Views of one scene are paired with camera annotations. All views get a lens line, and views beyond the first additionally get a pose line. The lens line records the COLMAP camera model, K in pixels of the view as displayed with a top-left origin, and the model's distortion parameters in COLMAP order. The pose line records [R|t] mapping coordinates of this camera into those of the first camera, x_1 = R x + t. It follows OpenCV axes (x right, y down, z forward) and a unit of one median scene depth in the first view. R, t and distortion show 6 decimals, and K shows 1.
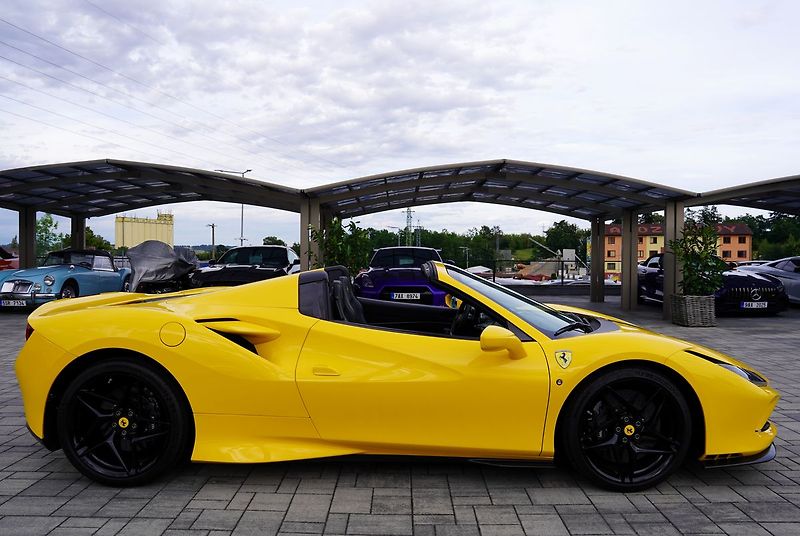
lens RADIAL K [[560.2, 0, 396.8], [0, 560.2, 252.1], [0, 0, 1]] dist [-0.118027, 0.080508]
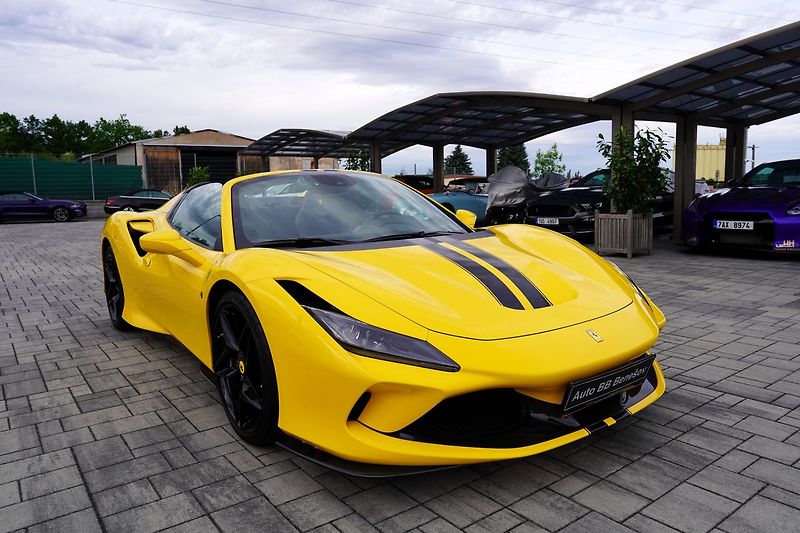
lens RADIAL K [[577.3, 0, 402.9], [0, 577.3, 264.1], [0, 0, 1]] dist [-0.097479, 0.091941]
pose [[0.608525, 0.081782, -0.789309, 0.503047], [0.032022, 0.991334, 0.127401, 0.029282], [0.792888, -0.102802, 0.600633, 0.281832]]
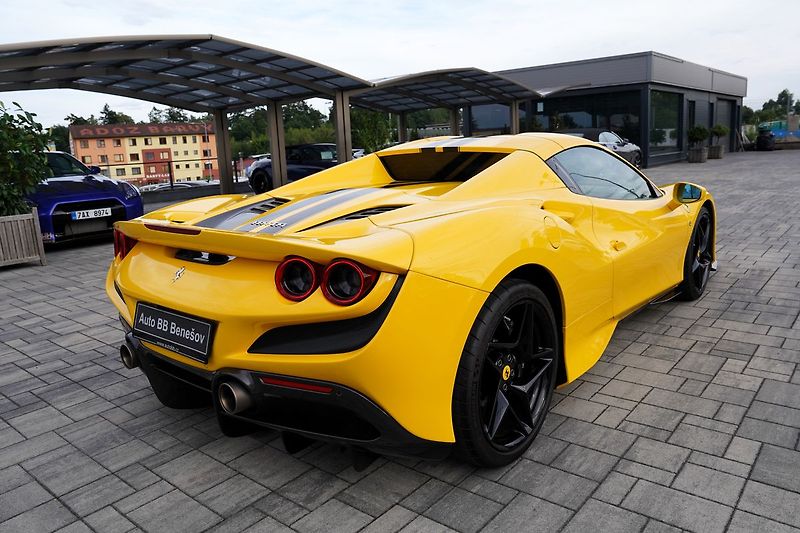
lens RADIAL K [[595.2, 0, 400.0], [0, 595.2, 266.5], [0, 0, 1]] dist [-0.086586, 0.094140]
pose [[0.635695, -0.190334, 0.748107, -0.466696], [0.048605, 0.977072, 0.207286, 0.007455], [-0.770409, -0.095409, 0.630371, 0.264244]]
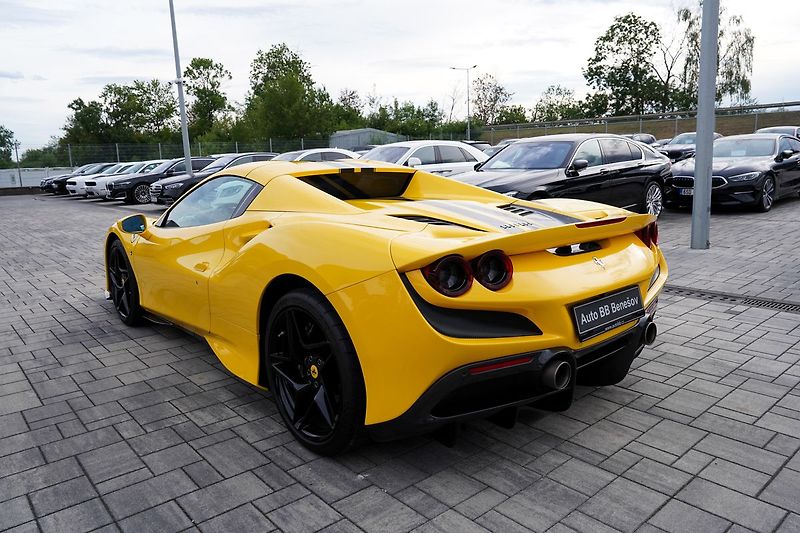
lens RADIAL K [[575.1, 0, 403.0], [0, 575.1, 264.6], [0, 0, 1]] dist [-0.093630, 0.084230]
pose [[-0.667026, -0.119777, 0.735344, -0.480708], [0.016598, 0.984359, 0.175393, 0.009782], [-0.744850, 0.129197, -0.654604, 0.850428]]
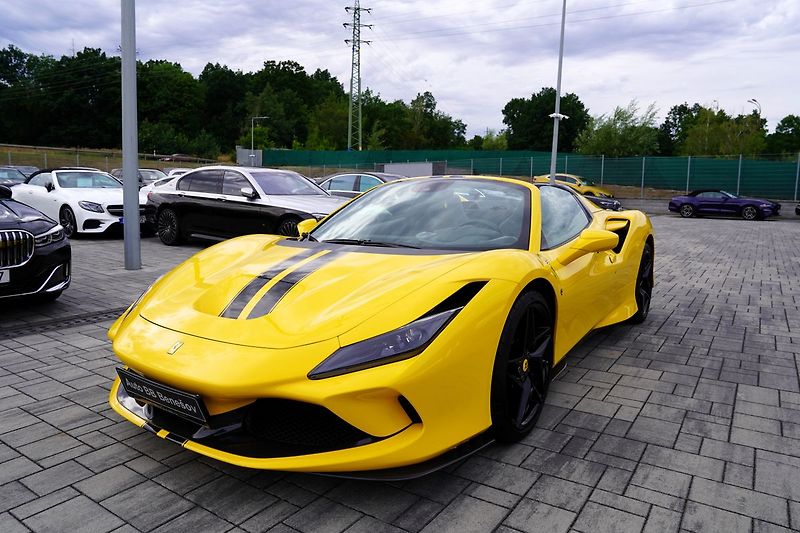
lens RADIAL K [[540.4, 0, 400.9], [0, 540.4, 253.7], [0, 0, 1]] dist [-0.088907, 0.070133]
pose [[-0.551731, 0.082020, -0.829980, 0.496857], [-0.004582, 0.994840, 0.101358, 0.029710], [0.834010, 0.059725, -0.548508, 0.790632]]
